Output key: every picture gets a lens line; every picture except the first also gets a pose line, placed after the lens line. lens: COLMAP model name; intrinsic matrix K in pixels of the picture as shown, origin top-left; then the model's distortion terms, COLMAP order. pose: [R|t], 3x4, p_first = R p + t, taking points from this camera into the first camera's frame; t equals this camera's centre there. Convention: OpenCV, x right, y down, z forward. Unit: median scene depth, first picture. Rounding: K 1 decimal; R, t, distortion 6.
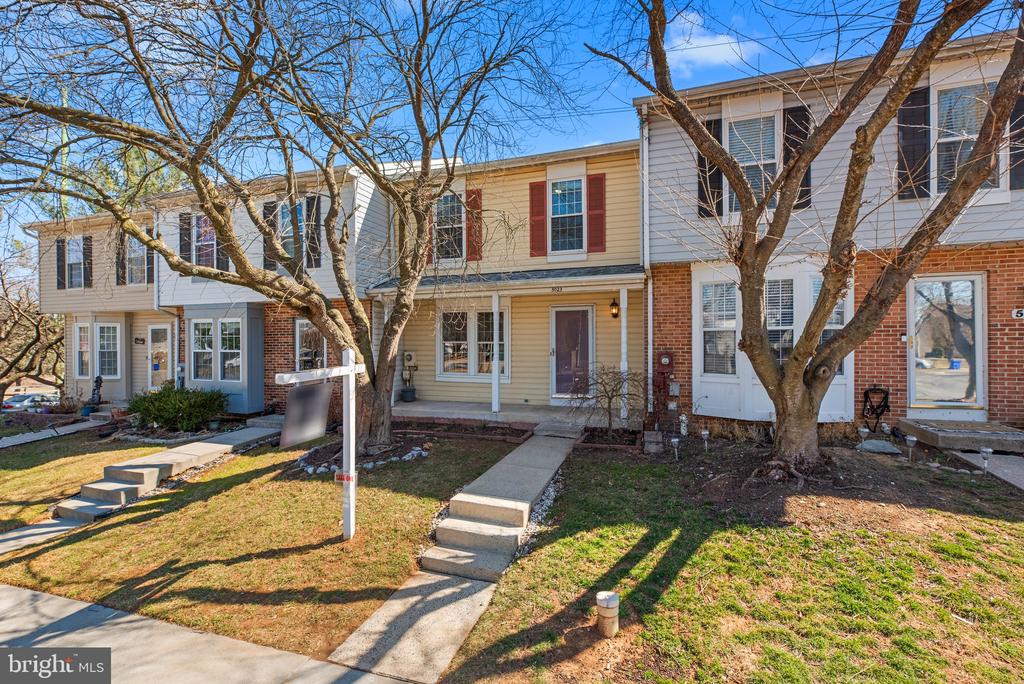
lens RADIAL K [[458.0, 0, 518.8], [0, 458.0, 339.0], [0, 0, 1]] dist [0.003189, 0.000072]
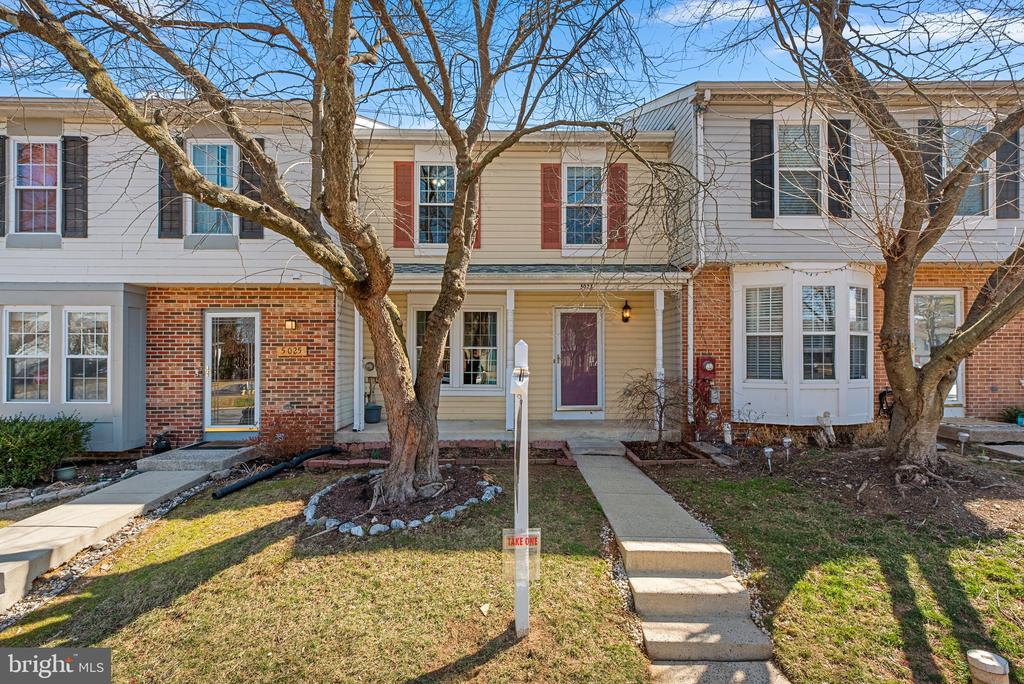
lens RADIAL K [[458.0, 0, 509.0], [0, 458.0, 347.4], [0, 0, 1]] dist [0.003189, 0.000072]
pose [[0.940331, 0.012636, 0.340026, -0.385986], [-0.007688, 0.999844, -0.015894, 0.025711], [-0.340174, 0.012331, 0.940282, 0.247971]]
